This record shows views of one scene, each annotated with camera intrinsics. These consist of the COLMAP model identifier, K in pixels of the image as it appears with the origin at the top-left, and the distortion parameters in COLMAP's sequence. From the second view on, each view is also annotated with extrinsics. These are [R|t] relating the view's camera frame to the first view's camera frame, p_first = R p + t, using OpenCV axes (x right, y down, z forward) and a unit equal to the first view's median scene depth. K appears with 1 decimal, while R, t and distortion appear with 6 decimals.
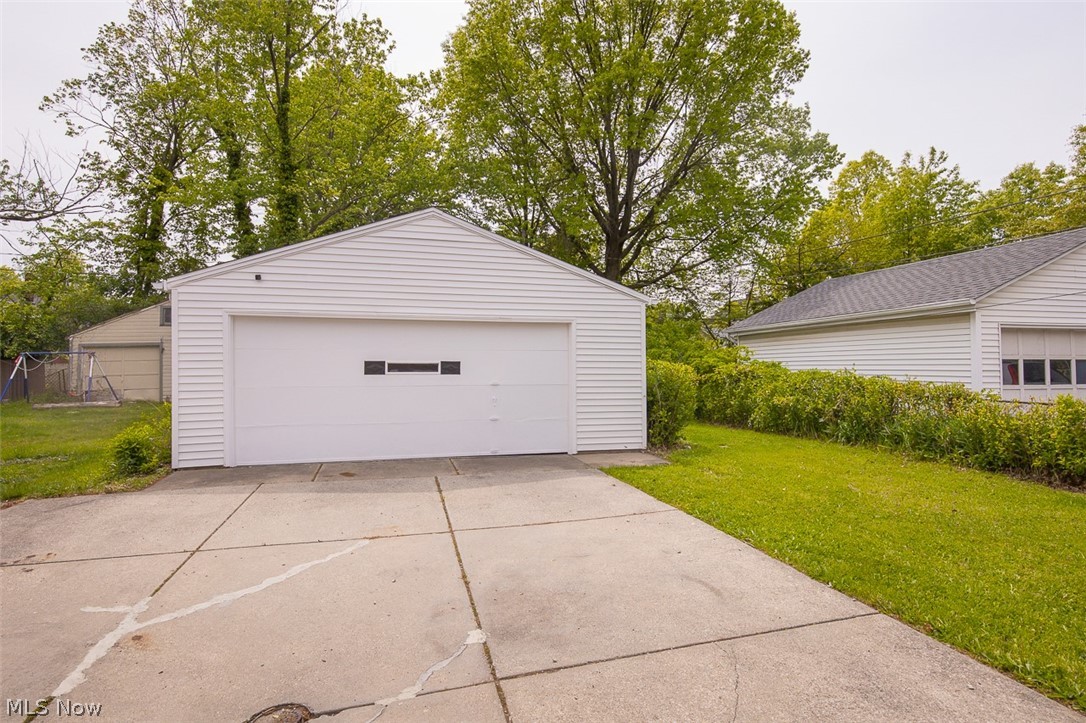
lens RADIAL K [[589.7, 0, 546.7], [0, 589.7, 359.2], [0, 0, 1]] dist [0.005795, -0.000133]
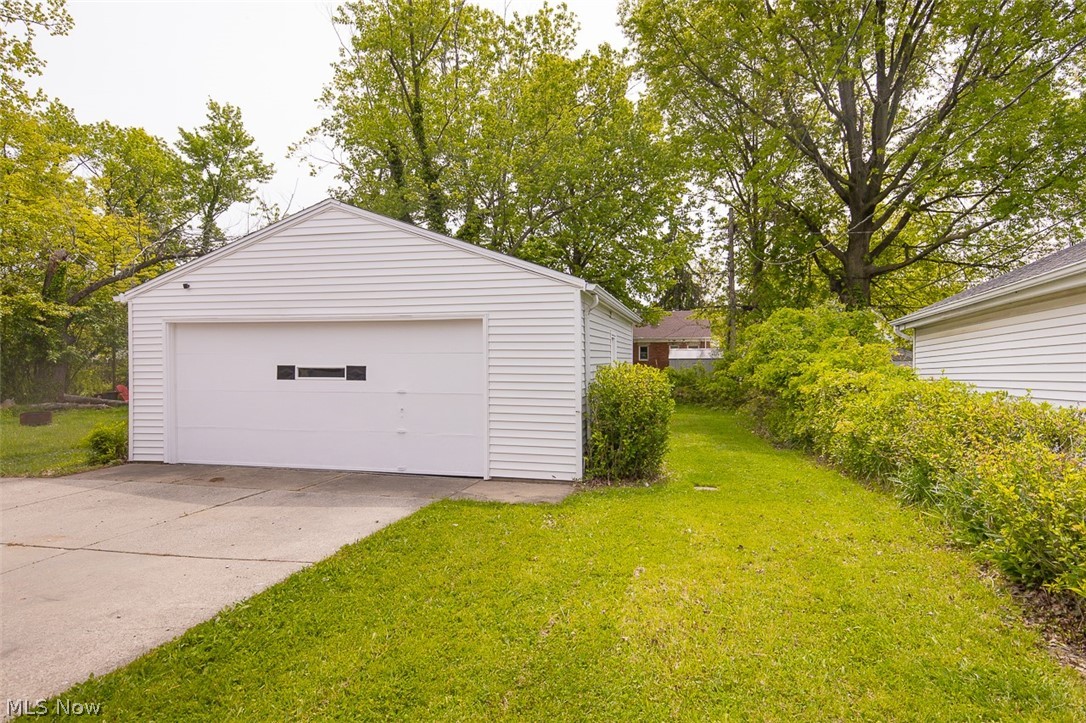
lens RADIAL K [[637.3, 0, 543.4], [0, 637.3, 367.9], [0, 0, 1]] dist [0.014311, 0.001044]
pose [[0.870712, 0.001859, -0.491789, 0.574523], [0.000211, 0.999991, 0.004153, 0.002758], [0.491793, -0.003719, 0.870704, 0.287716]]
